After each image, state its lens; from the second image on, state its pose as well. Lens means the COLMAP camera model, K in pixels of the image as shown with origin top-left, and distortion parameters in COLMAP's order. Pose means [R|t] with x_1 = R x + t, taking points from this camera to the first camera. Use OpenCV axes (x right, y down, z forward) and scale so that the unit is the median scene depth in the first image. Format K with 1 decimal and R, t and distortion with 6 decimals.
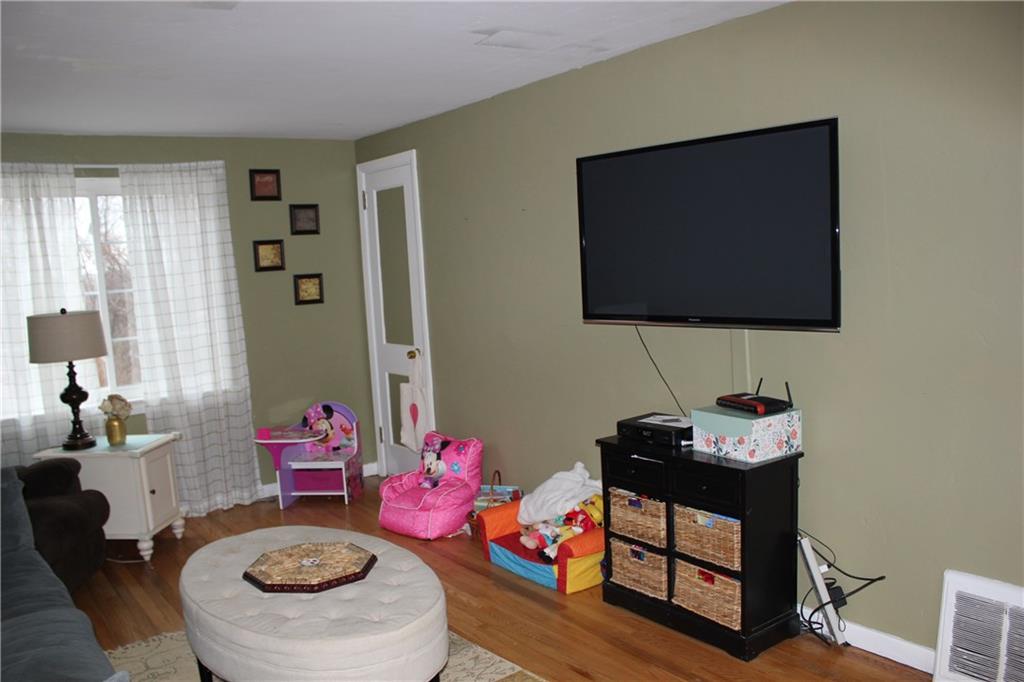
lens RADIAL K [[855.3, 0, 511.2], [0, 855.3, 367.1], [0, 0, 1]] dist [-0.155519, 0.138378]
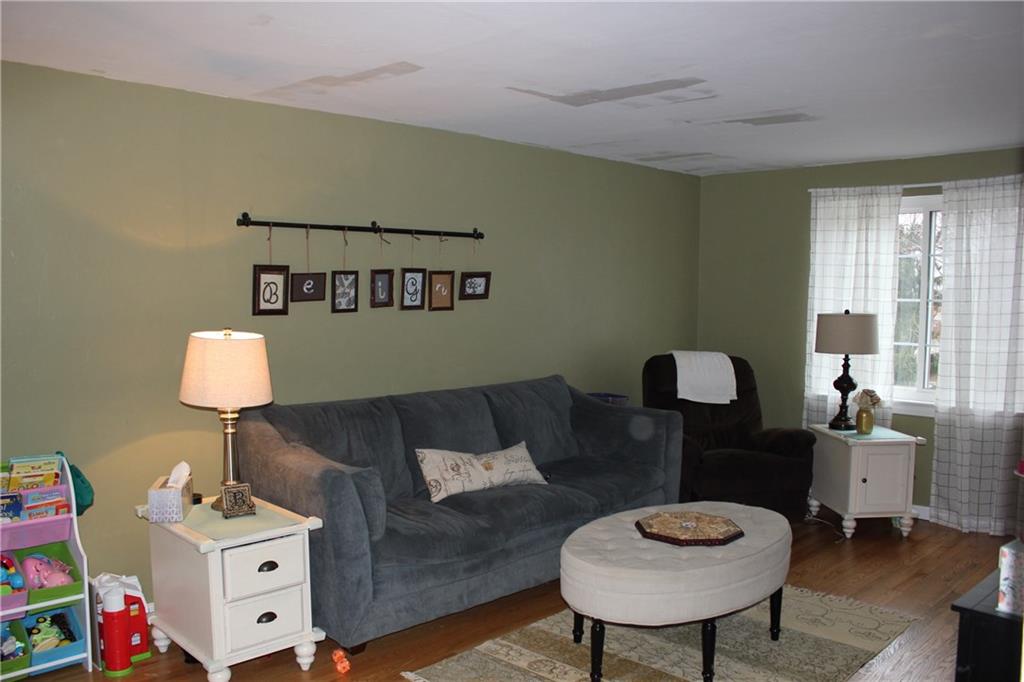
lens RADIAL K [[859.6, 0, 509.3], [0, 859.6, 371.2], [0, 0, 1]] dist [-0.161341, 0.154236]
pose [[0.161258, 0.147561, -0.975818, 0.556390], [-0.140814, 0.982083, 0.125239, -0.065729], [0.976815, 0.117213, 0.179147, 0.315519]]
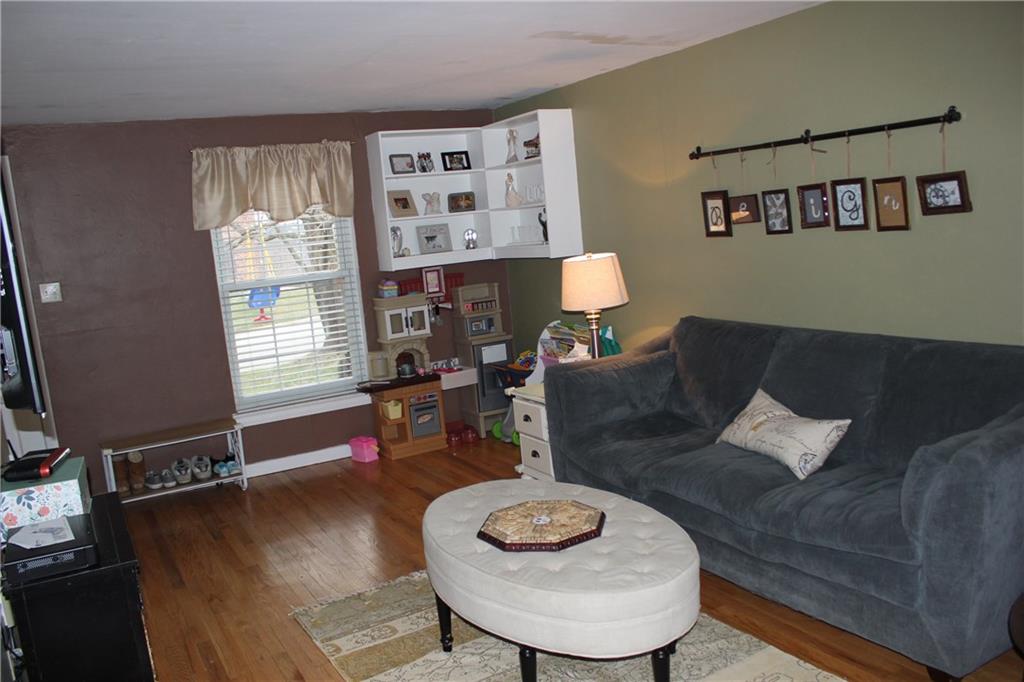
lens RADIAL K [[859.6, 0, 509.3], [0, 859.6, 371.2], [0, 0, 1]] dist [-0.161341, 0.154236]
pose [[-0.984127, 0.118900, 0.131744, -0.231127], [0.152883, 0.944989, 0.289177, -0.149291], [-0.090113, 0.304728, -0.948167, 1.213330]]
